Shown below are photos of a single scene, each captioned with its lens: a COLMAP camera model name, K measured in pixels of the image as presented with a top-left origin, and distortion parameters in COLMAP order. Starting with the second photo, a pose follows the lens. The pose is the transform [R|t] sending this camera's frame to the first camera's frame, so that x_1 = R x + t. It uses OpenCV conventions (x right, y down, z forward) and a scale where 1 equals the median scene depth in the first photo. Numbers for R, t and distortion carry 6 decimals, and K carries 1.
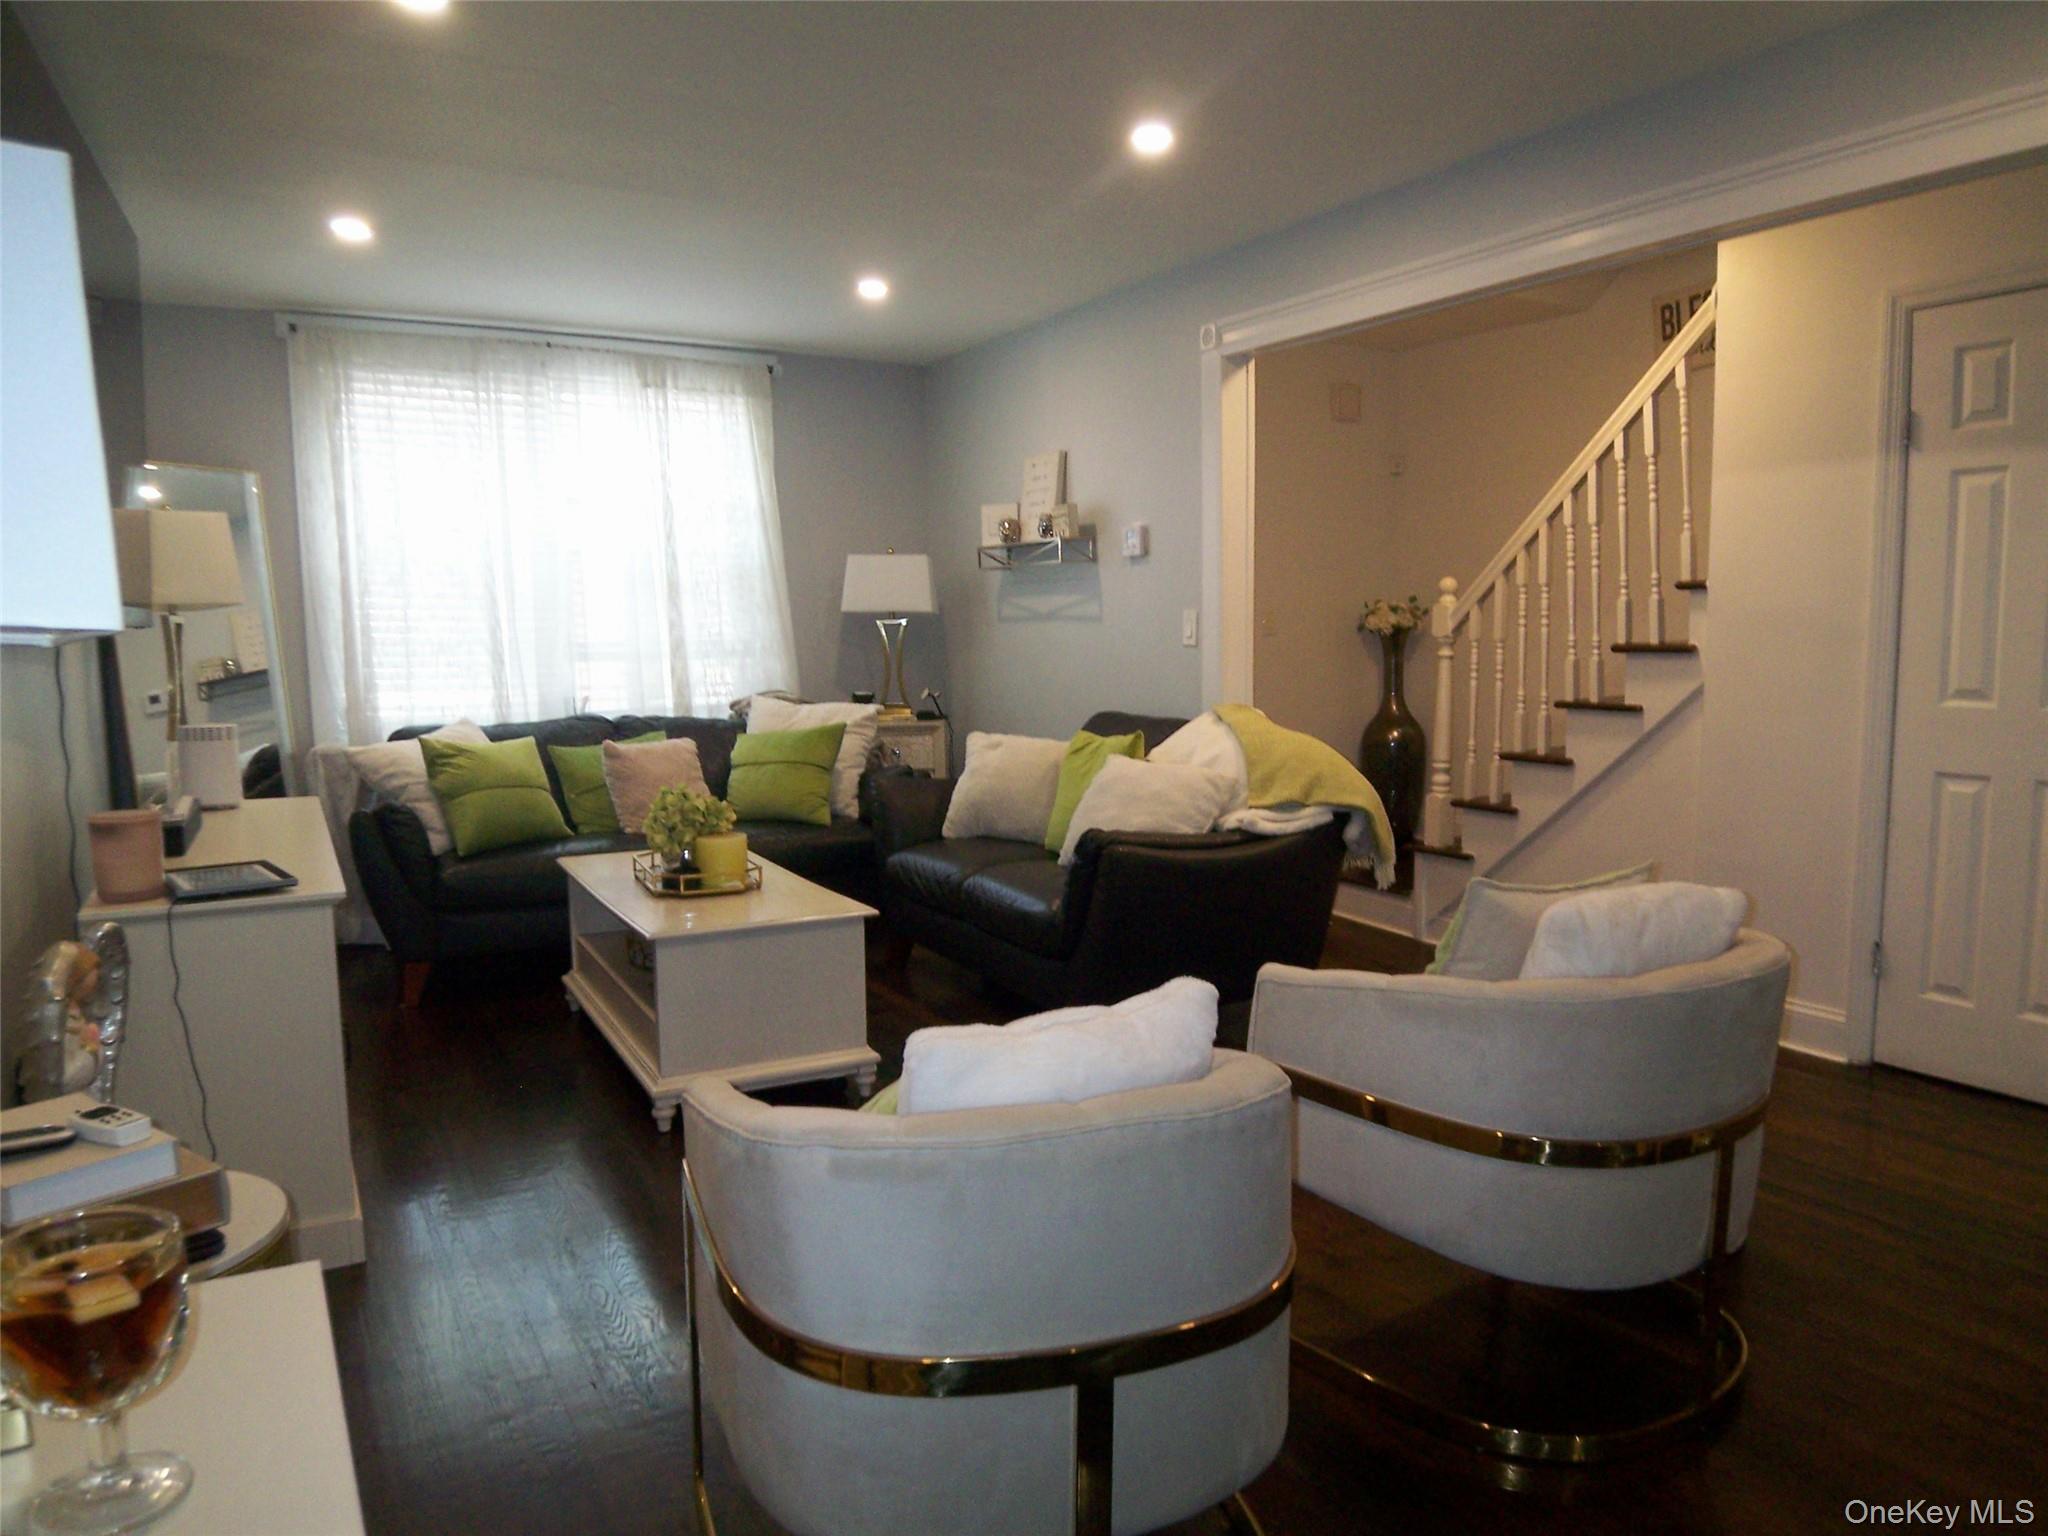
lens RADIAL K [[1371.1, 0, 1029.3], [0, 1371.1, 790.2], [0, 0, 1]] dist [0.002519, -0.059390]
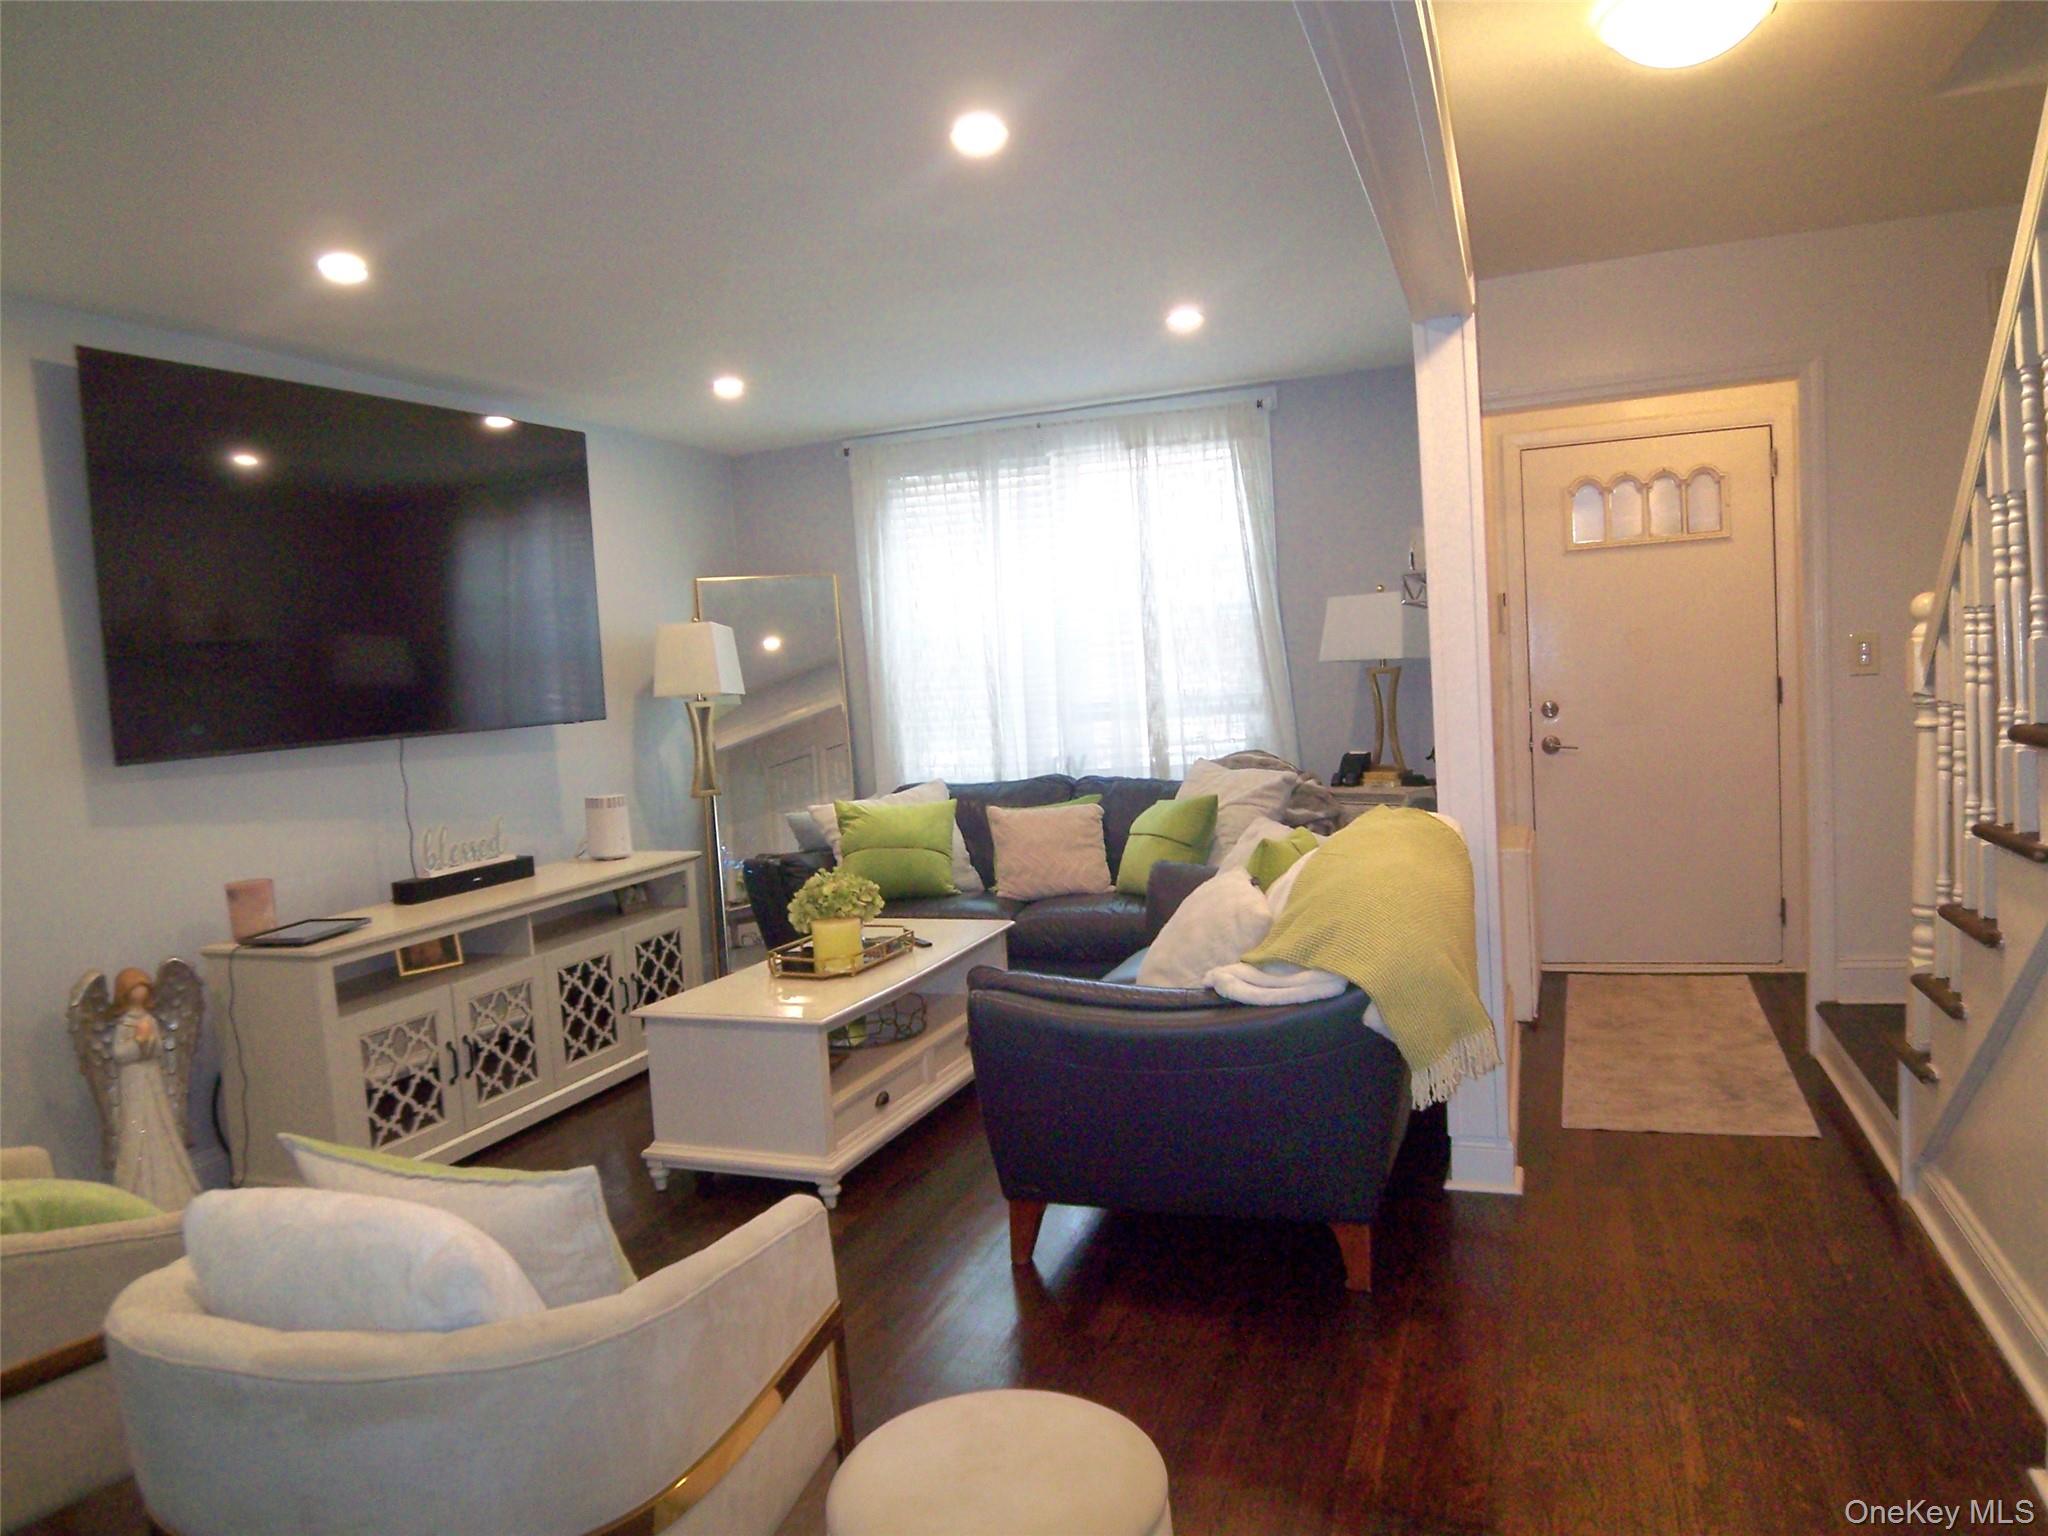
lens RADIAL K [[1371.1, 0, 1029.3], [0, 1371.1, 790.2], [0, 0, 1]] dist [0.002519, -0.059390]
pose [[0.650706, 0.037826, -0.758387, 0.478196], [-0.034106, 0.999206, 0.020574, -0.067290], [0.758564, 0.012478, 0.651479, 0.318171]]
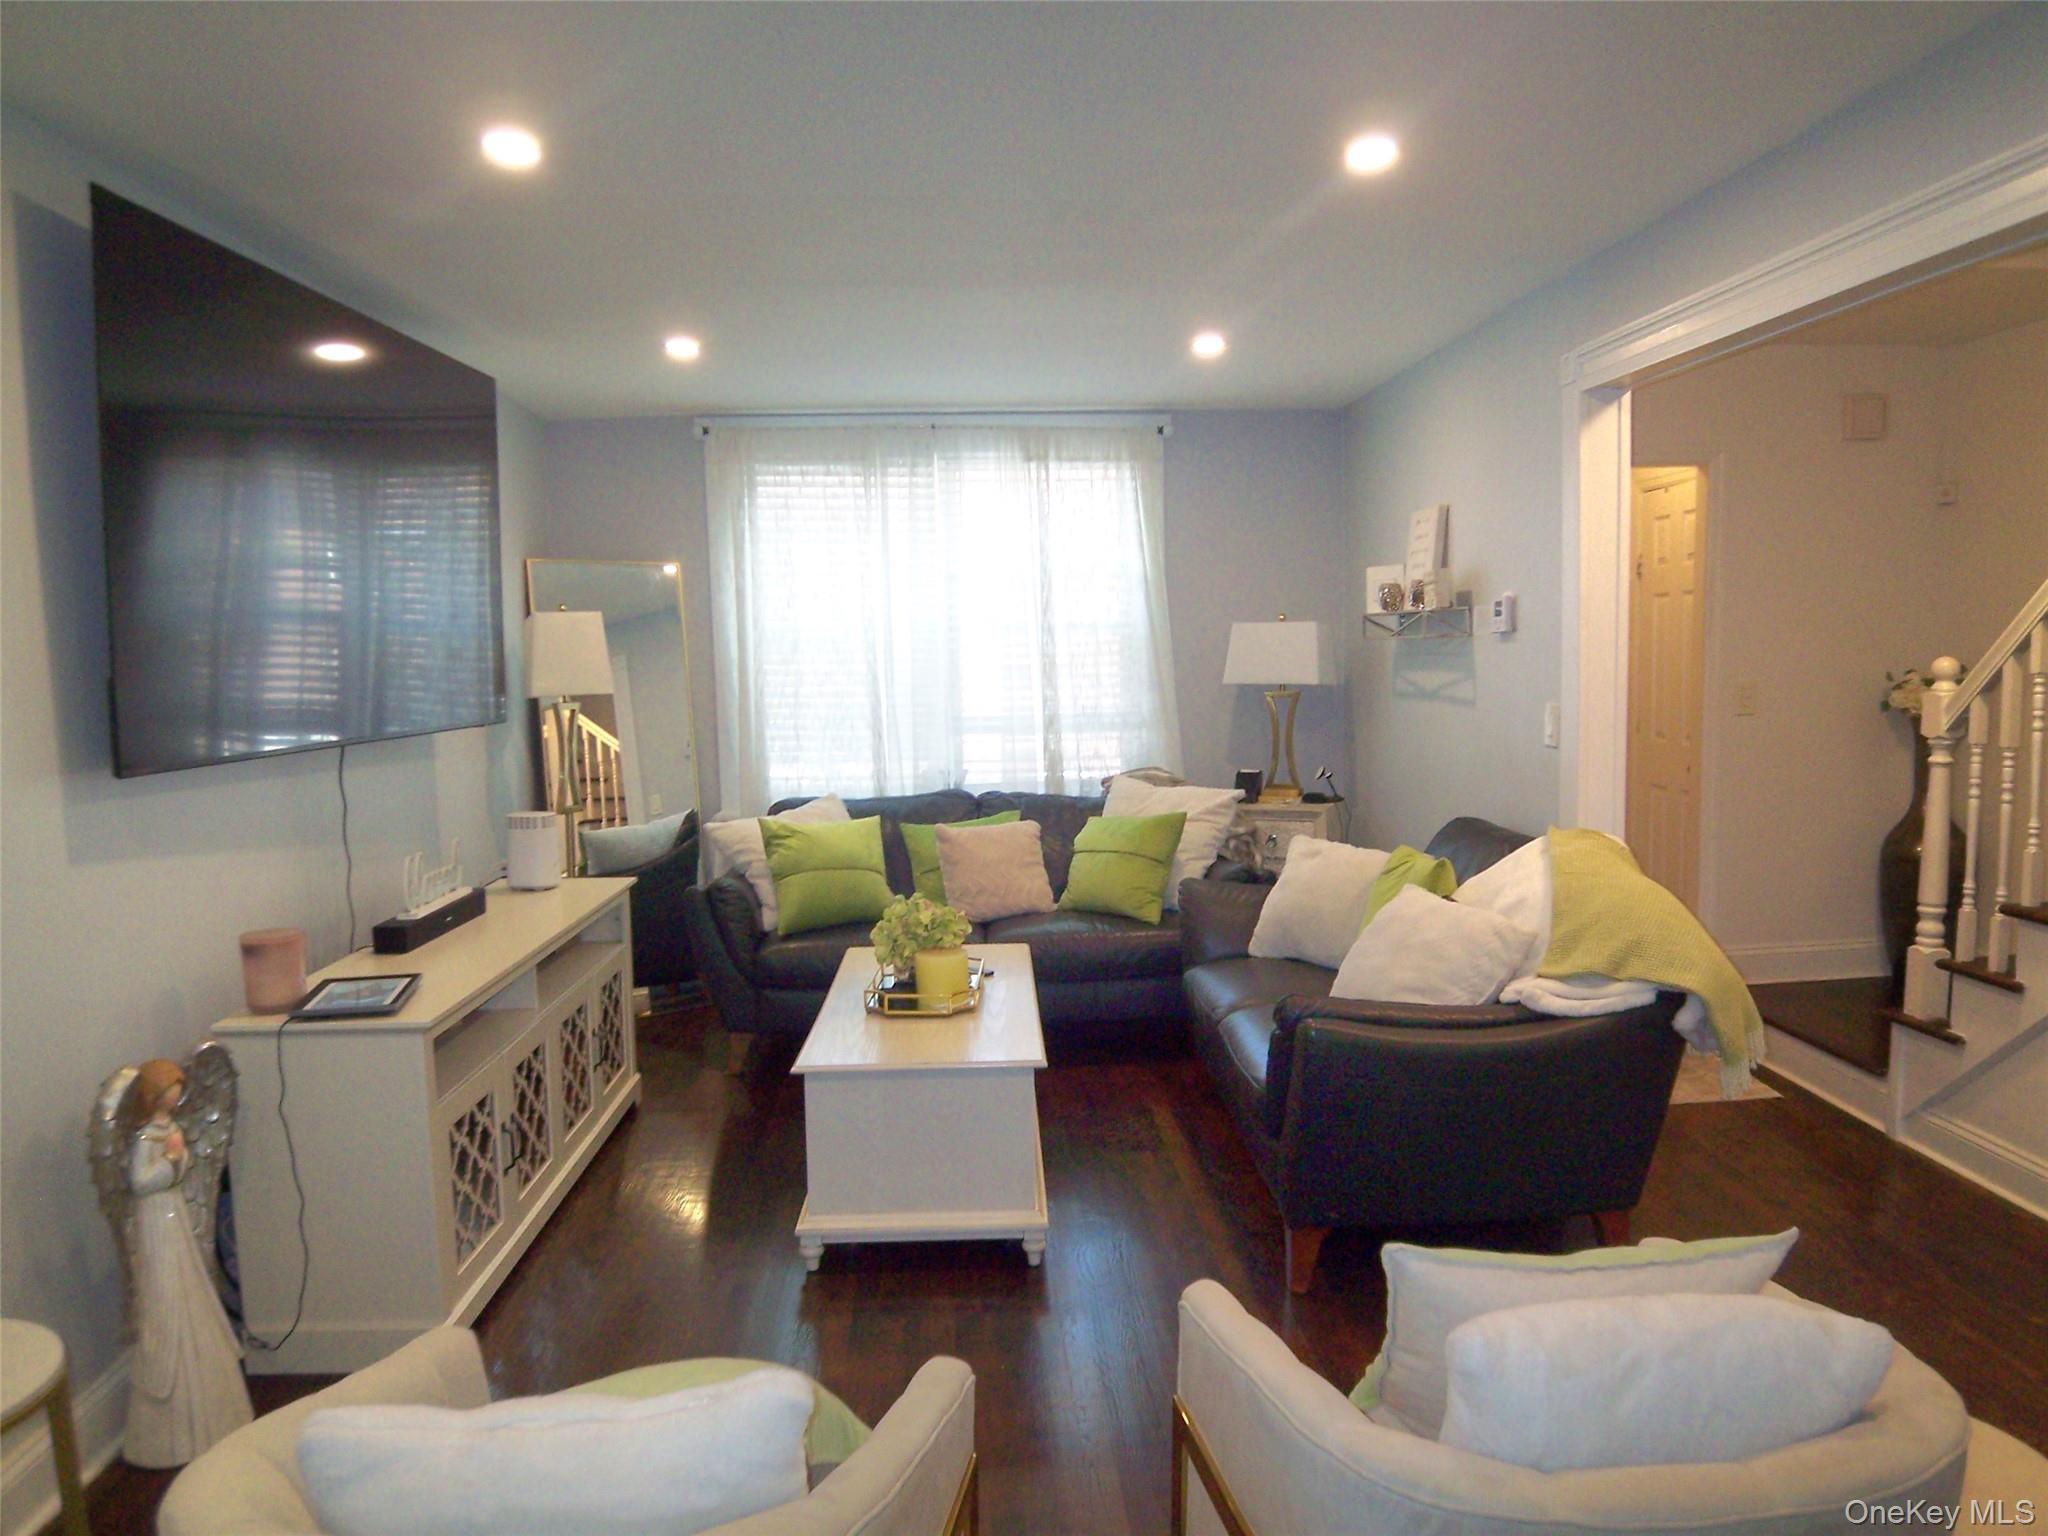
lens RADIAL K [[1371.1, 0, 1029.3], [0, 1371.1, 790.2], [0, 0, 1]] dist [0.002519, -0.059390]
pose [[0.897972, 0.038766, -0.438342, 0.177168], [-0.043369, 0.999059, -0.000490, -0.059377], [0.437911, 0.019450, 0.898808, 0.124066]]
